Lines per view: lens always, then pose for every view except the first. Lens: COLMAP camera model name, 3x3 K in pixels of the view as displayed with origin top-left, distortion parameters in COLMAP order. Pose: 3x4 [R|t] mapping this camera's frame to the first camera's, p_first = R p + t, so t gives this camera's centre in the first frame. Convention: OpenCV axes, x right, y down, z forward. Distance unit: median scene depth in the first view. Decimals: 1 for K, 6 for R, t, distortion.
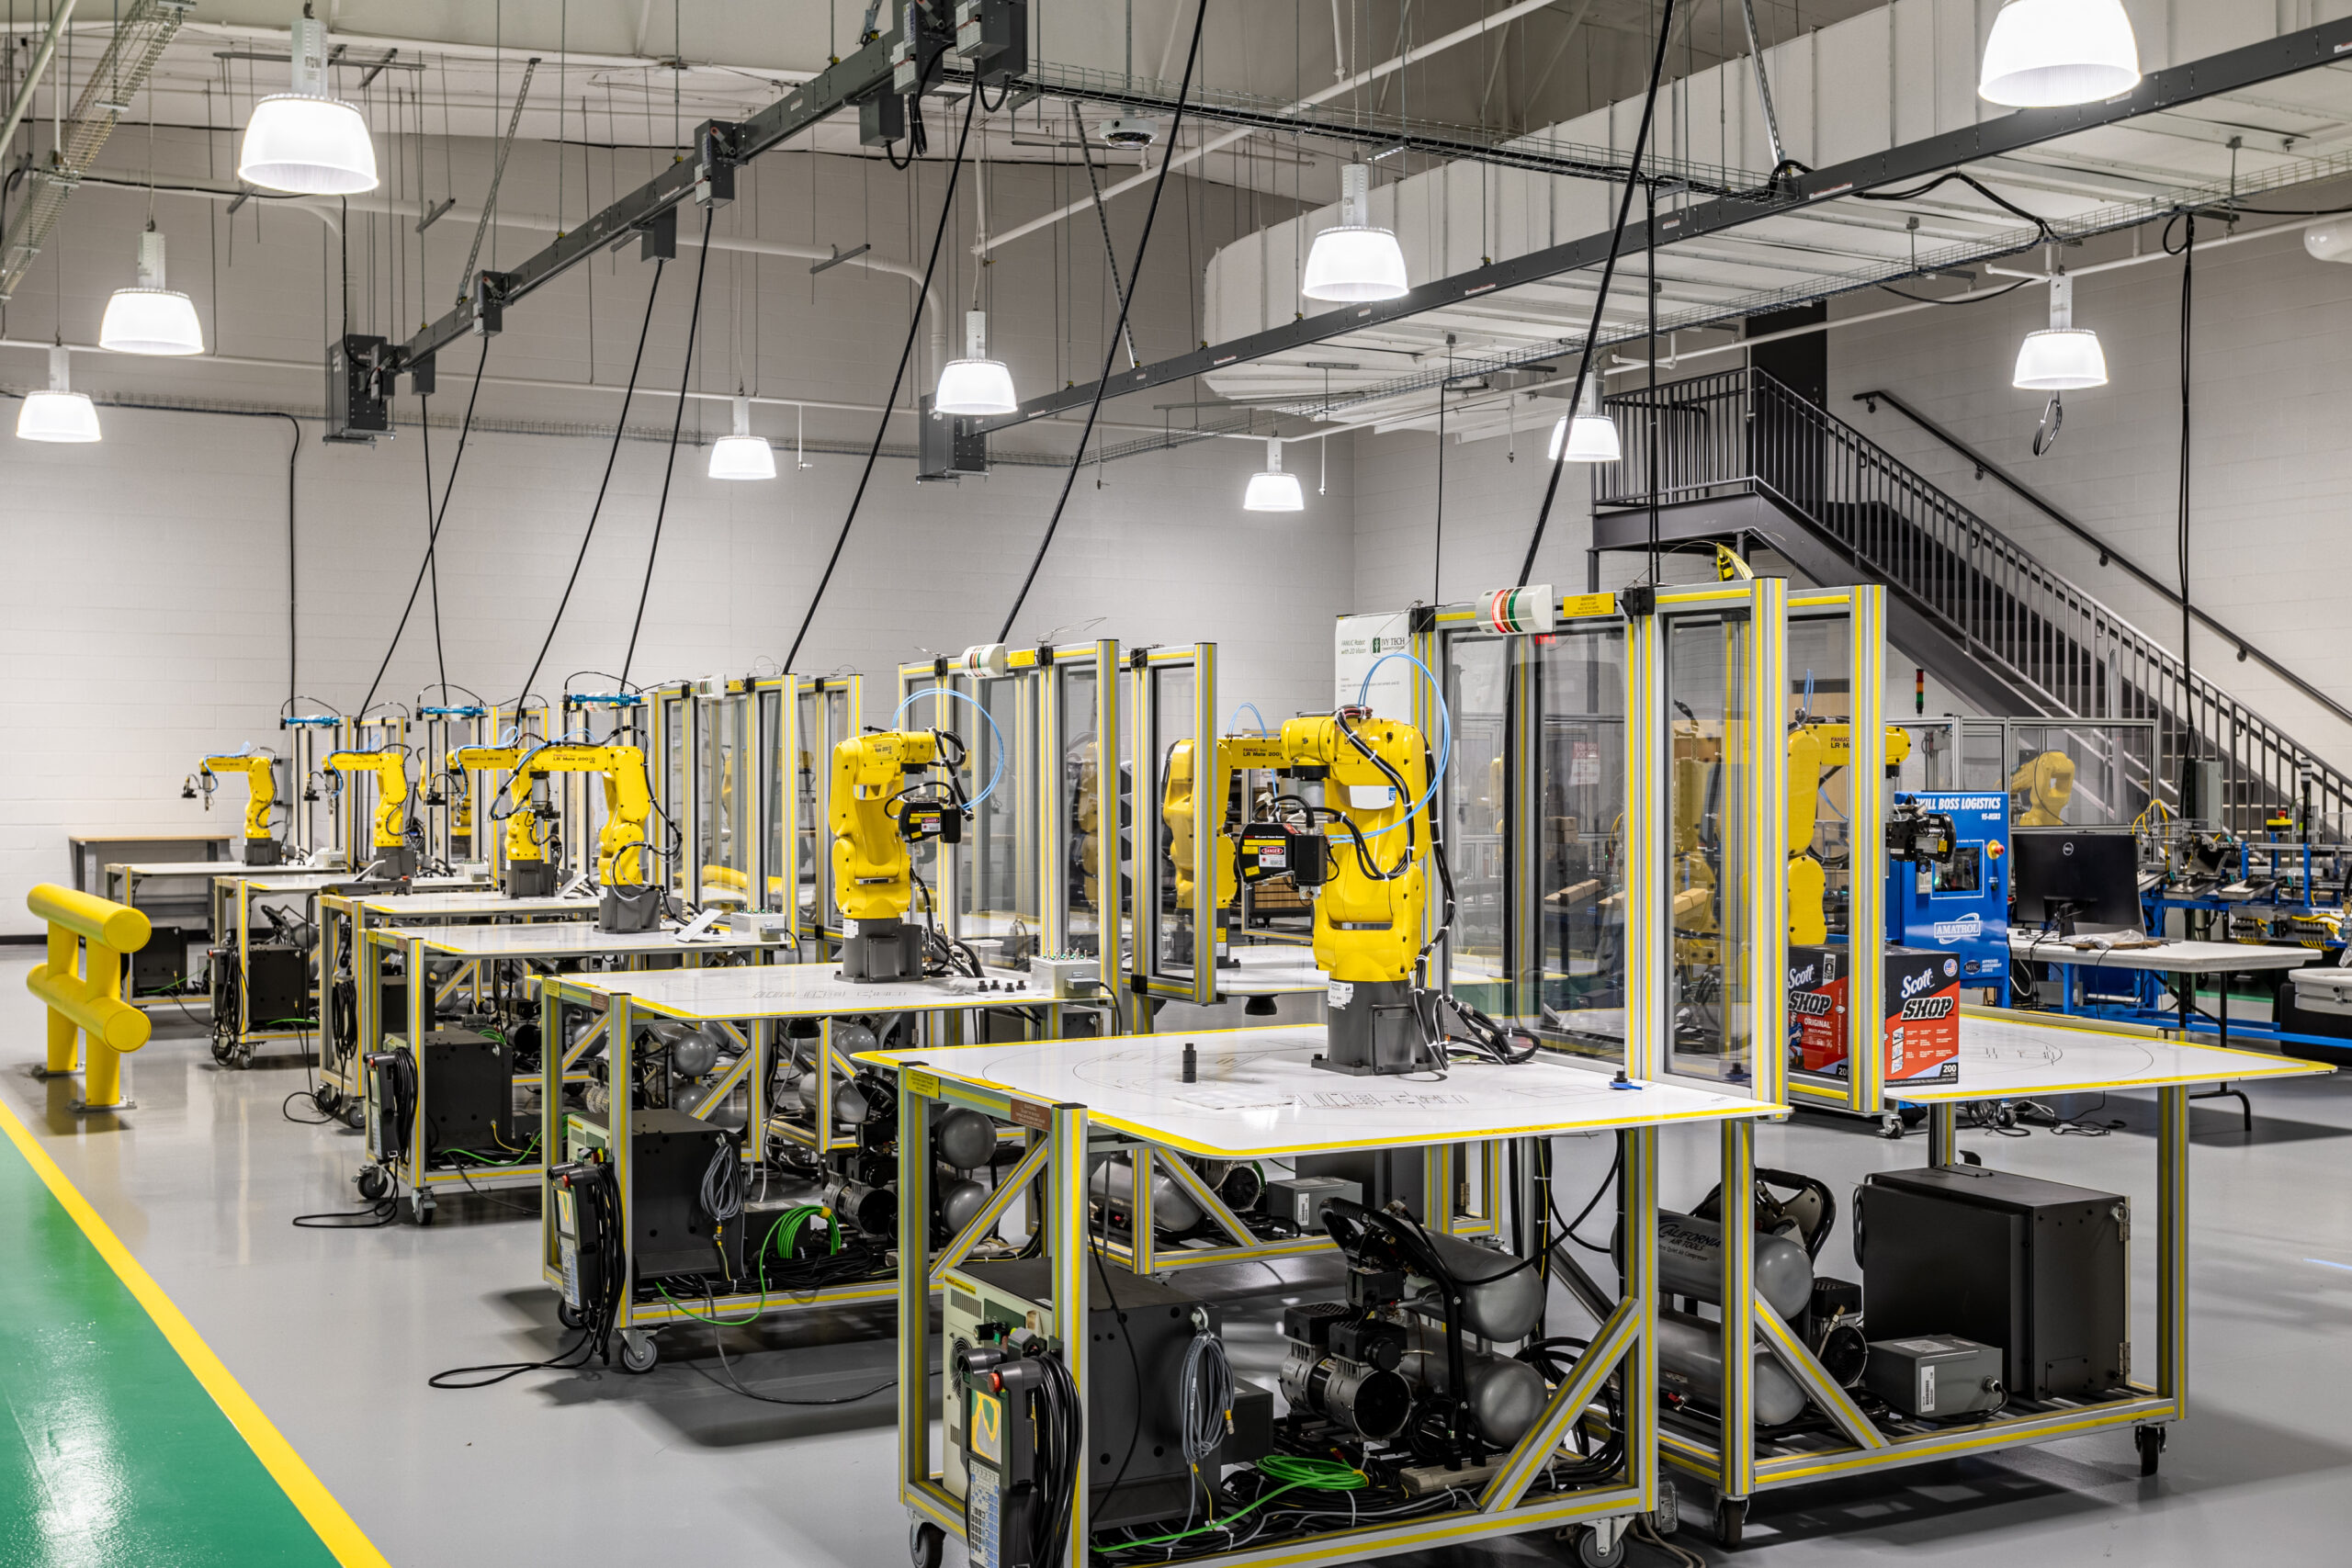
lens RADIAL K [[2587.3, 0, 1186.0], [0, 2587.3, 761.4], [0, 0, 1]] dist [0.016620, 0.012638]
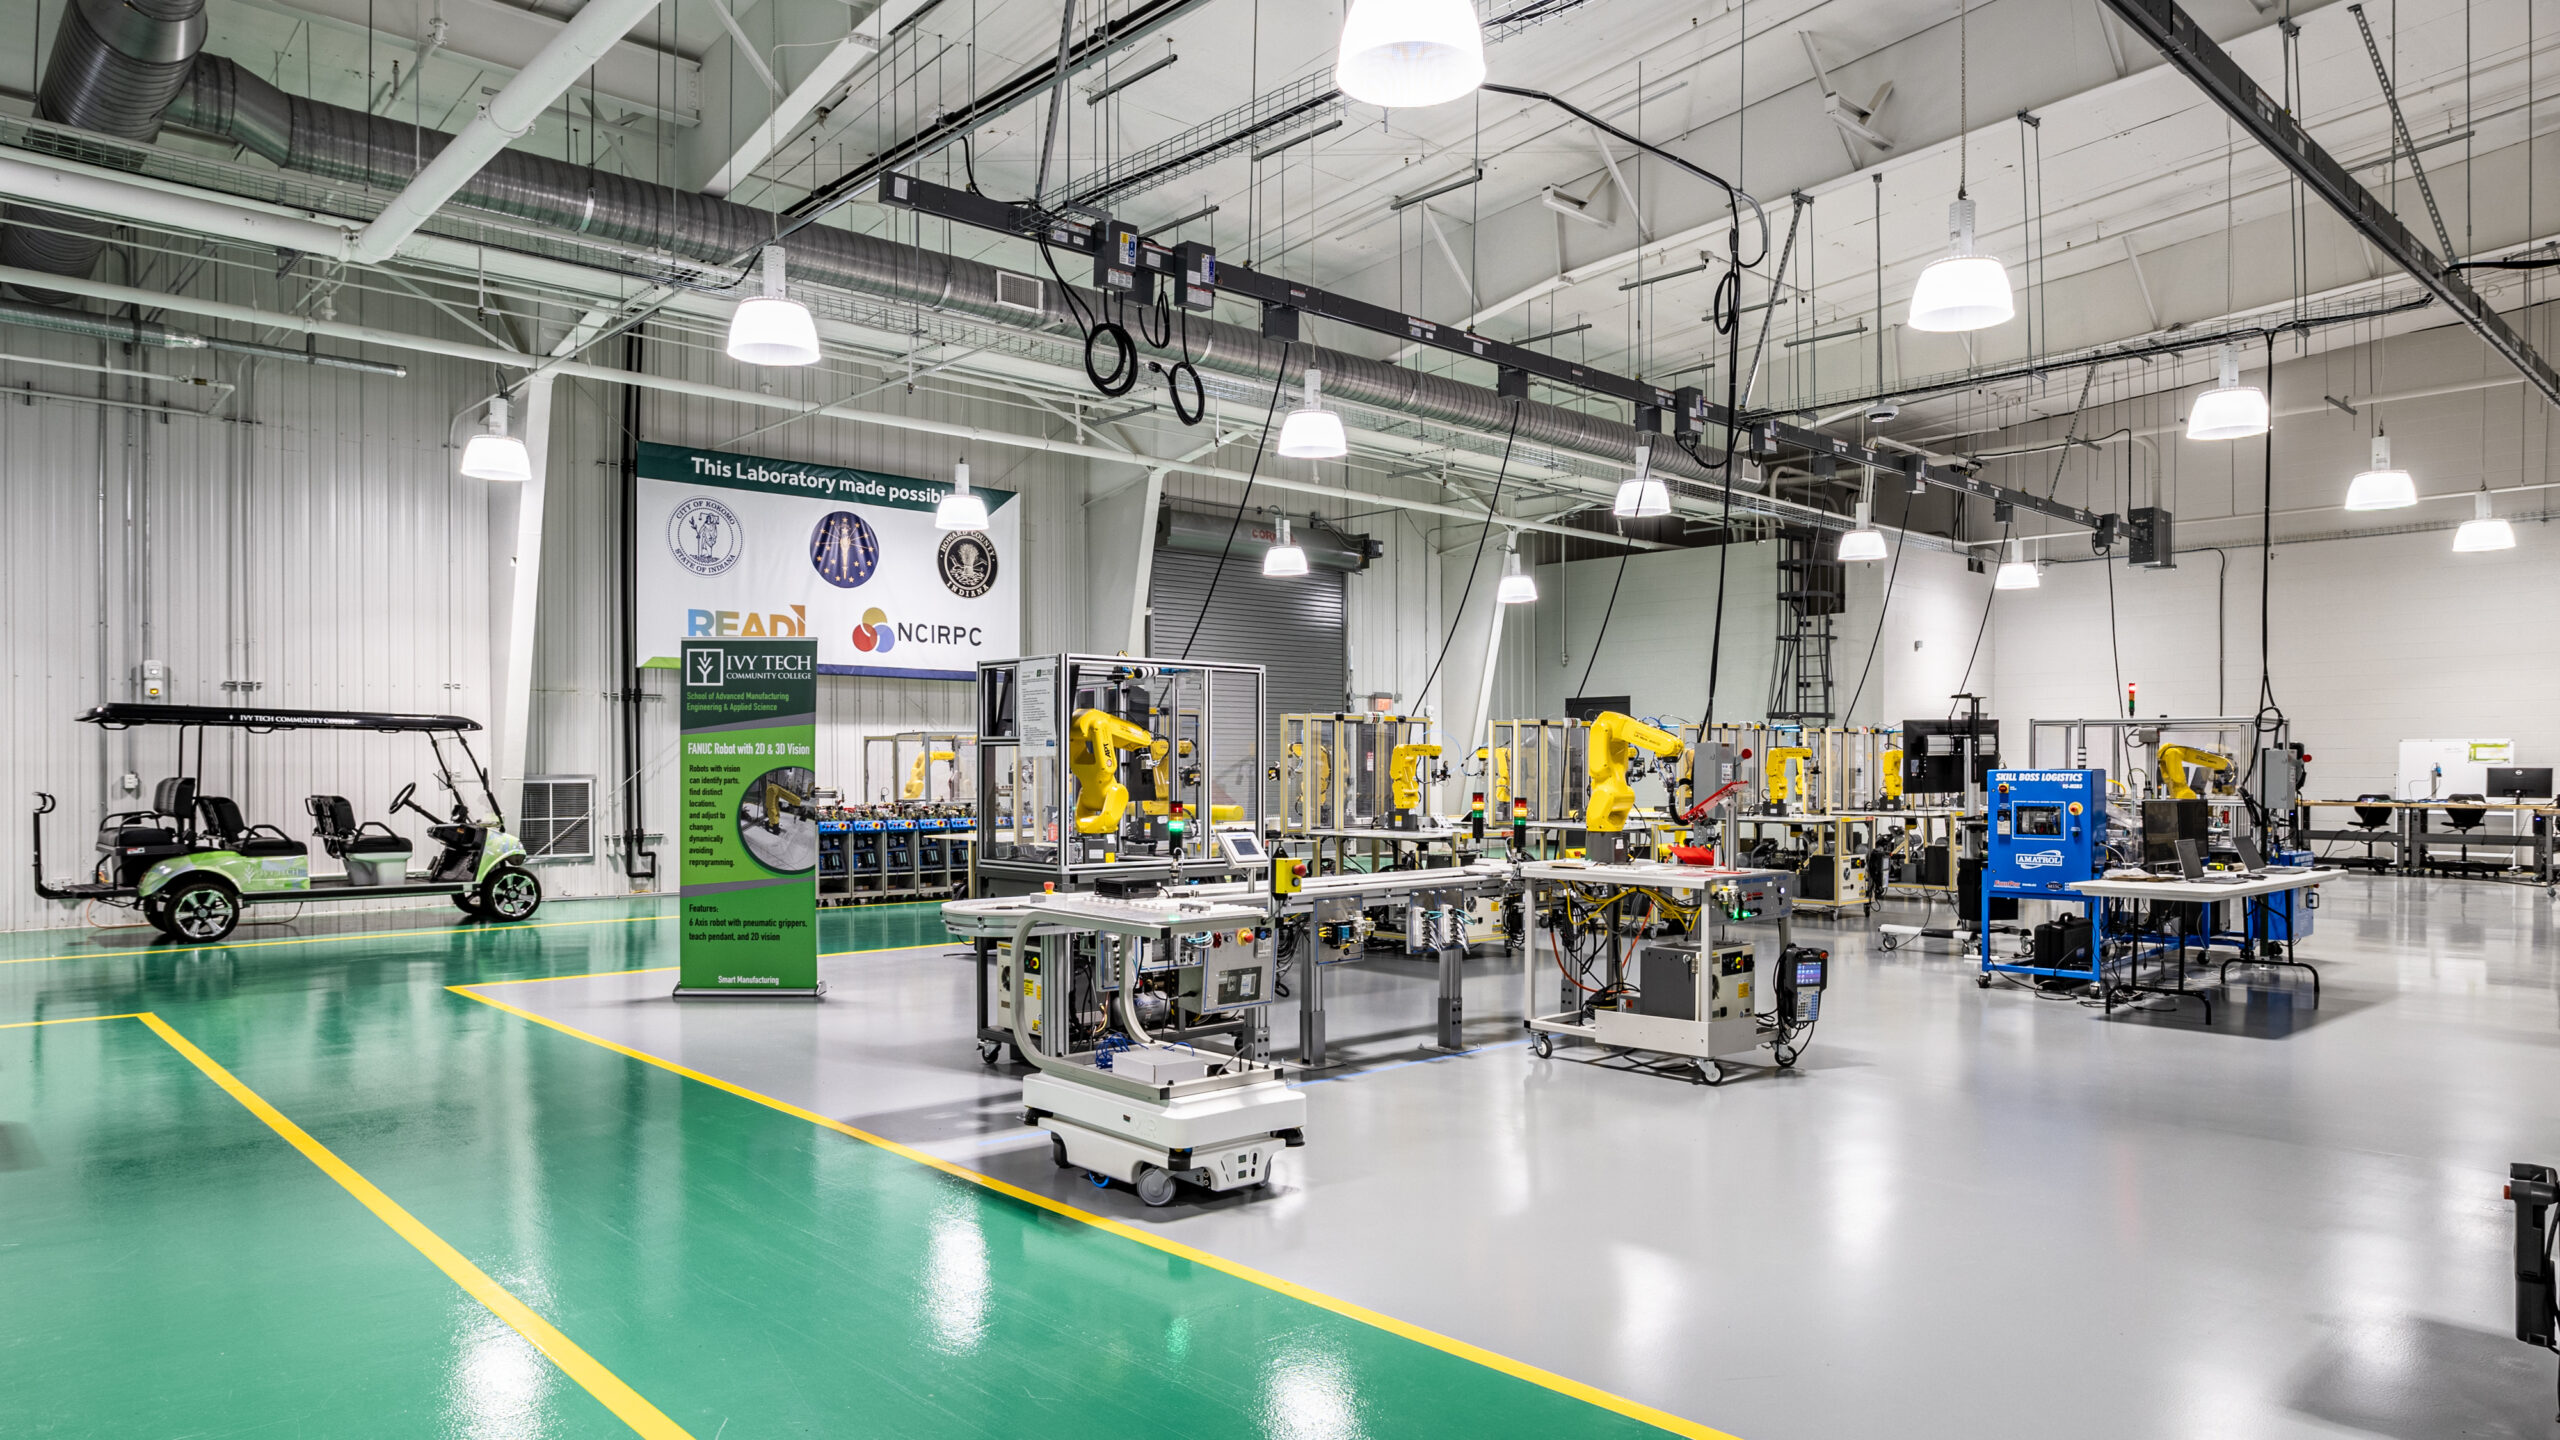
lens RADIAL K [[1579.3, 0, 1207.4], [0, 1579.3, 777.0], [0, 0, 1]] dist [-0.051677, 0.045896]
pose [[0.212397, 0.009335, -0.977139, 0.835610], [0.002625, 0.999945, 0.010124, 0.004708], [0.977180, -0.004715, 0.212361, 0.254991]]
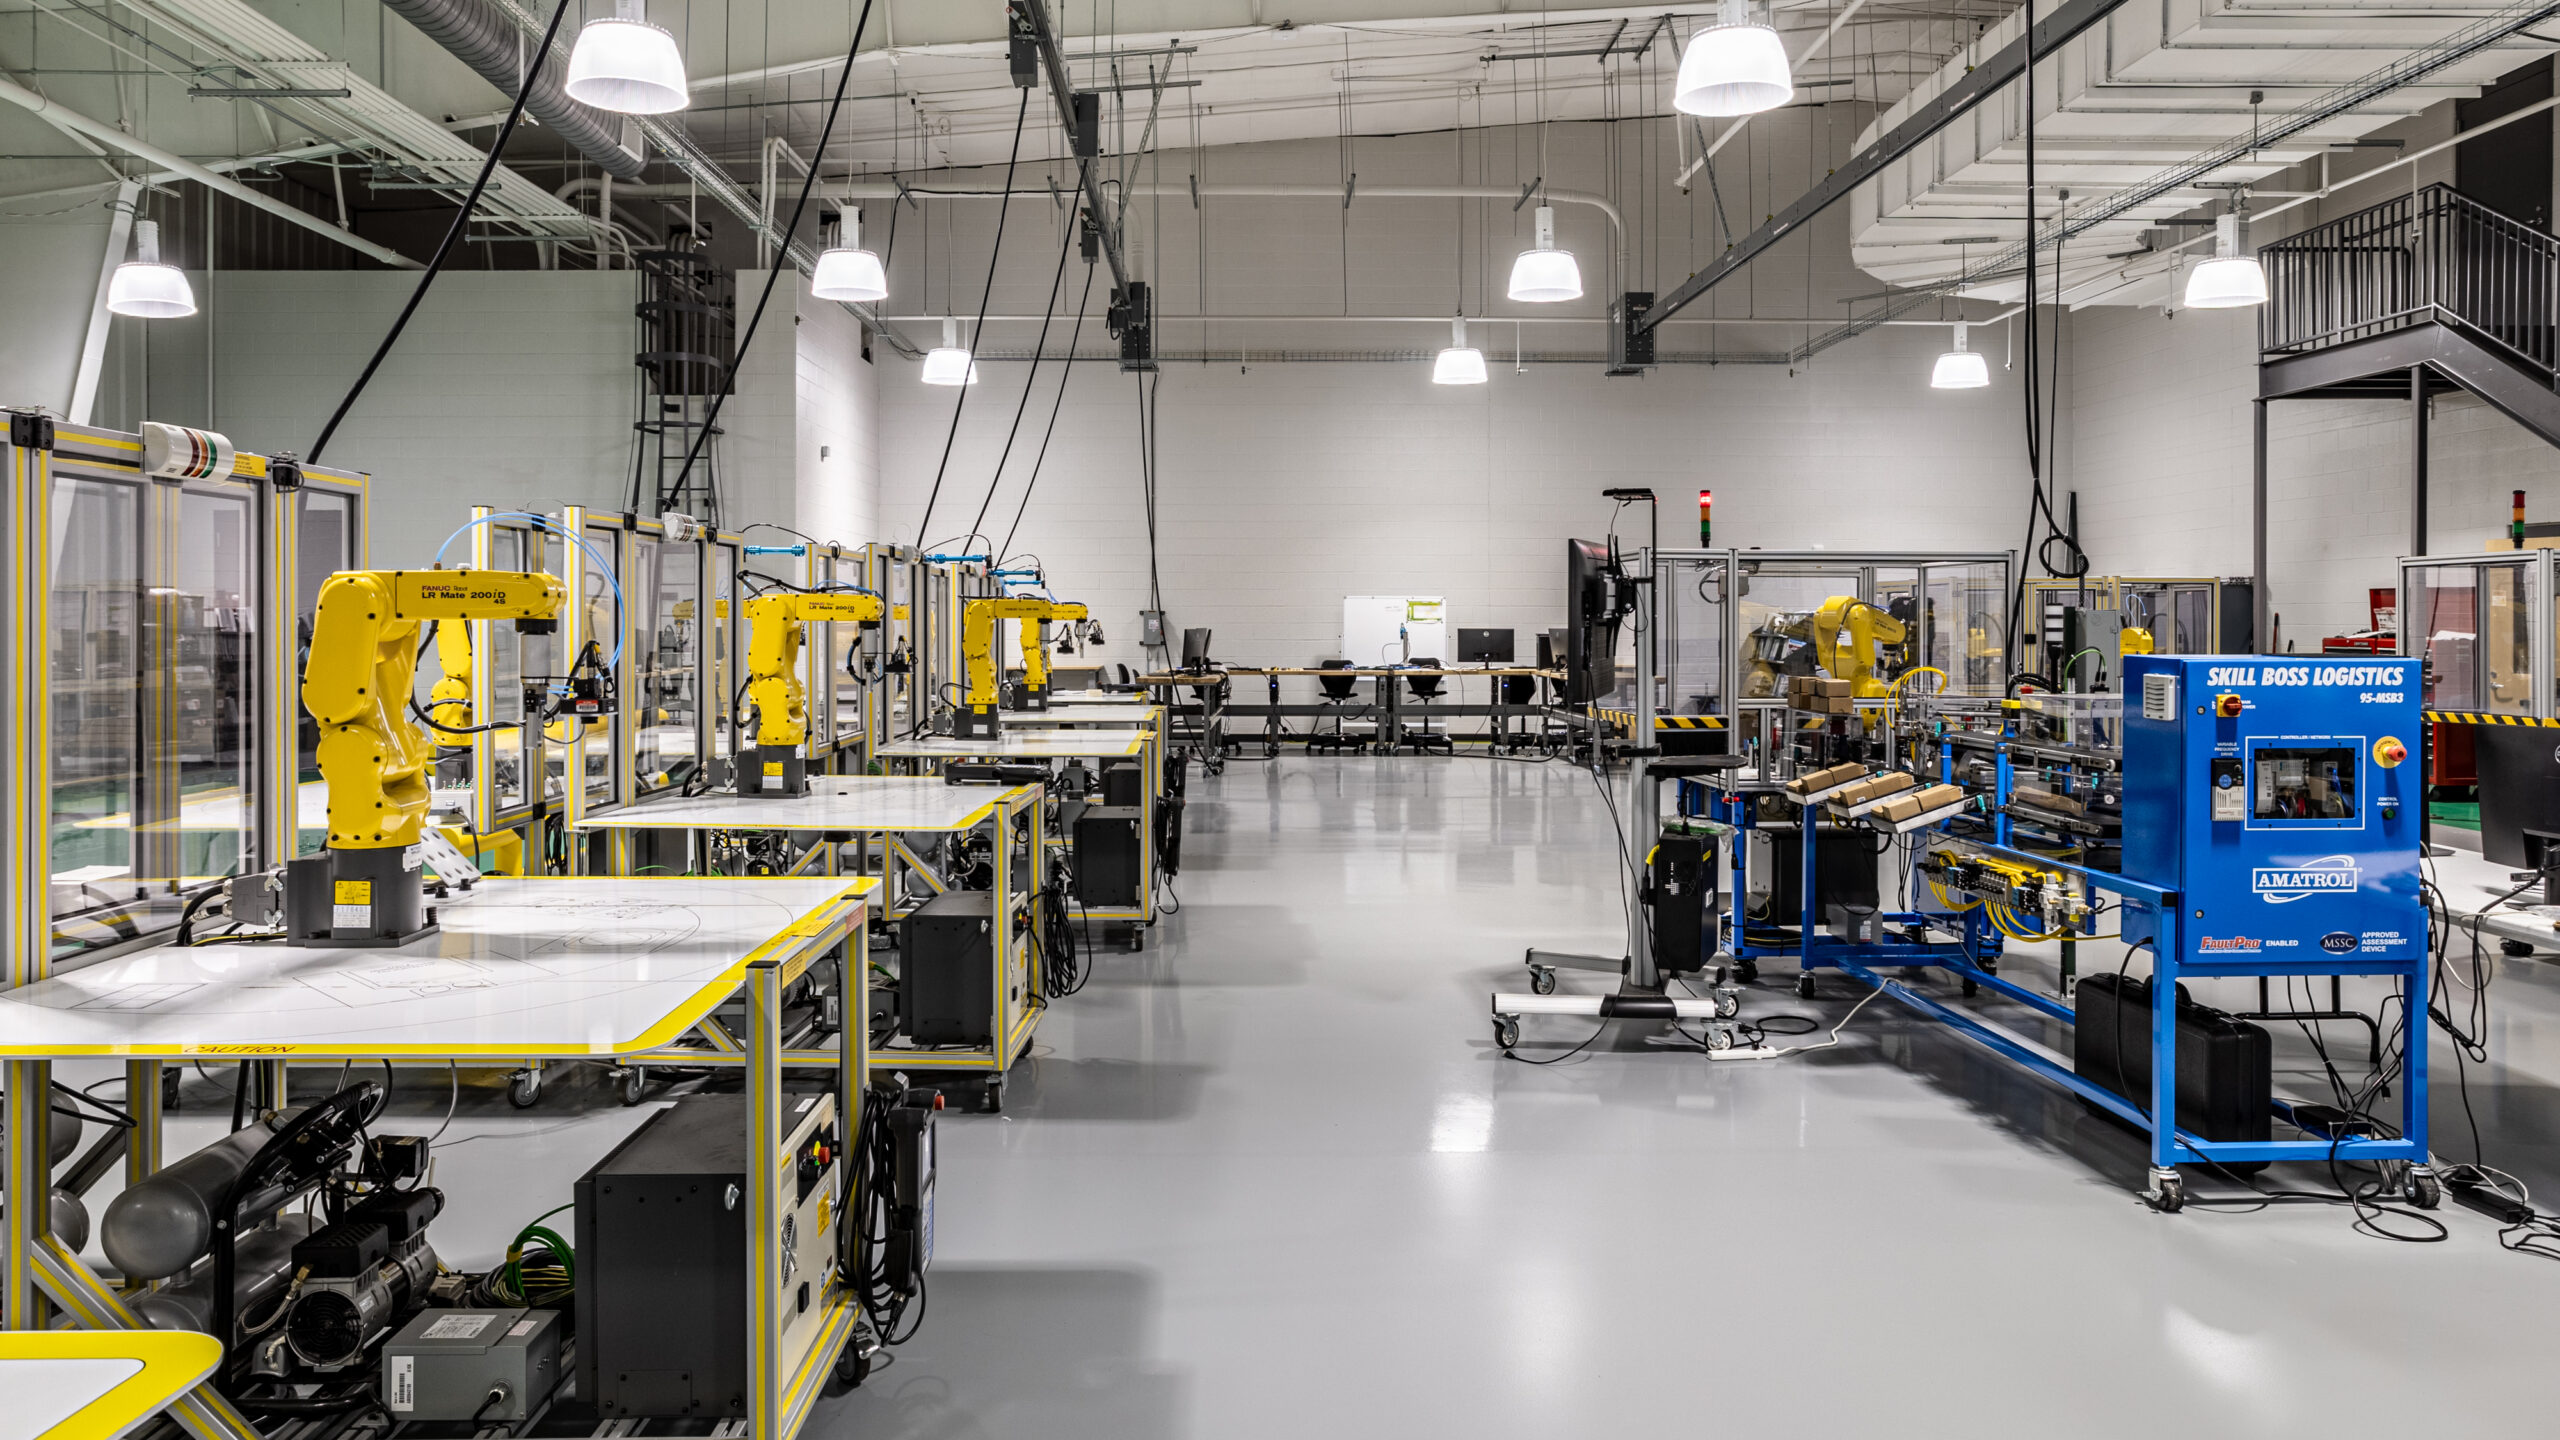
lens RADIAL K [[1697.1, 0, 1247.5], [0, 1697.1, 624.9], [0, 0, 1]] dist [-0.023229, 0.044253]
pose [[0.880334, 0.002574, -0.474348, 0.205051], [0.000093, 0.999984, 0.005598, 0.001436], [0.474355, -0.004972, 0.880320, 0.404802]]
